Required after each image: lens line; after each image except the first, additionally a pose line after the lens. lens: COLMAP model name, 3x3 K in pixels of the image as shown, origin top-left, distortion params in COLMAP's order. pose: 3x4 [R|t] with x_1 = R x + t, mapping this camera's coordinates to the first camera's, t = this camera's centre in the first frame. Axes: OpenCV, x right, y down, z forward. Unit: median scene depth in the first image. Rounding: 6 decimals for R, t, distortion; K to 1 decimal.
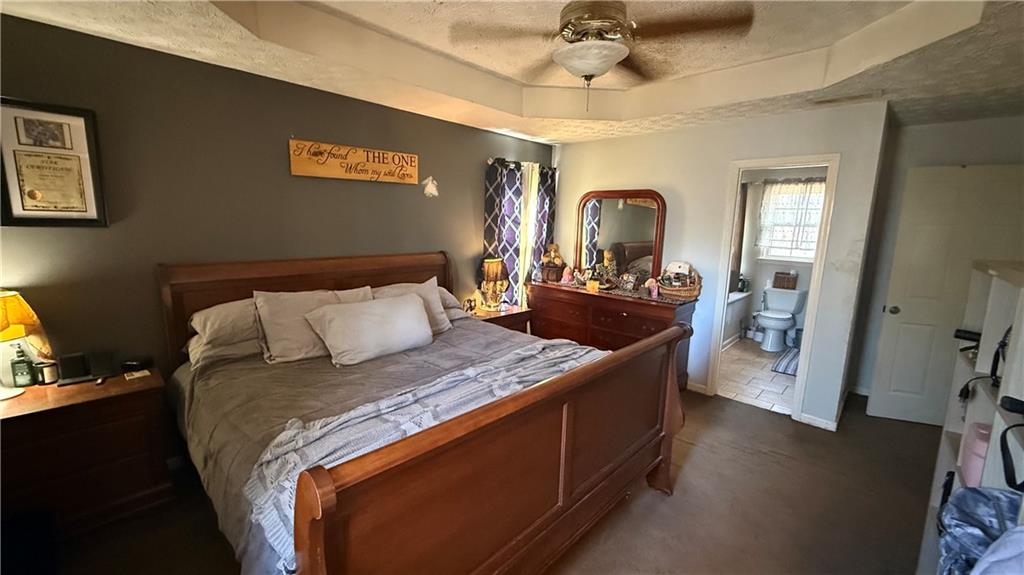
lens RADIAL K [[408.4, 0, 508.6], [0, 408.4, 288.1], [0, 0, 1]] dist [-0.001861, -0.000766]
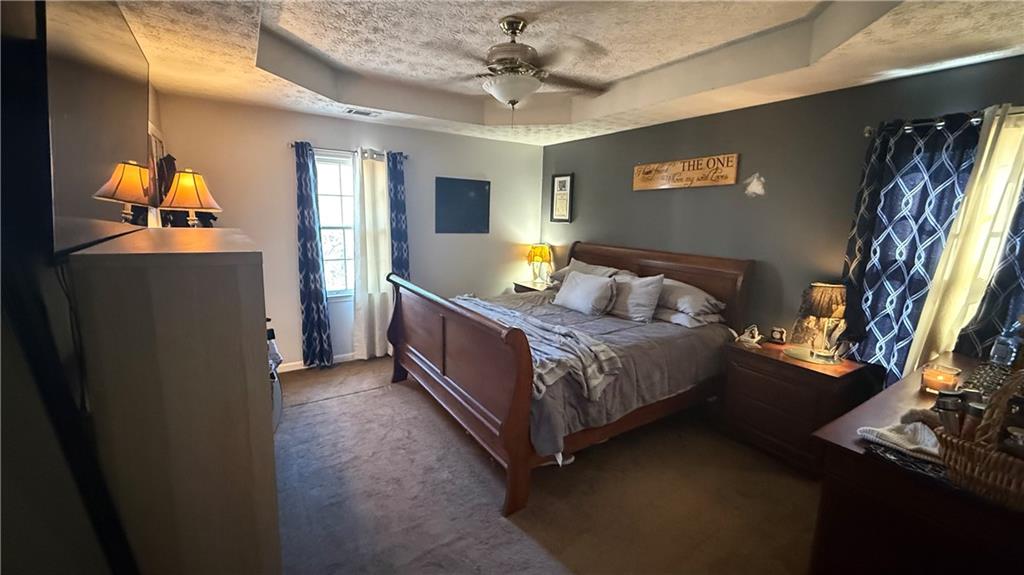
lens RADIAL K [[408.4, 0, 508.6], [0, 408.4, 288.1], [0, 0, 1]] dist [-0.001861, -0.000766]
pose [[-0.220170, 0.140081, -0.965351, 0.861149], [-0.197591, 0.962715, 0.184764, -0.101533], [0.955240, 0.231424, -0.184282, 0.768969]]
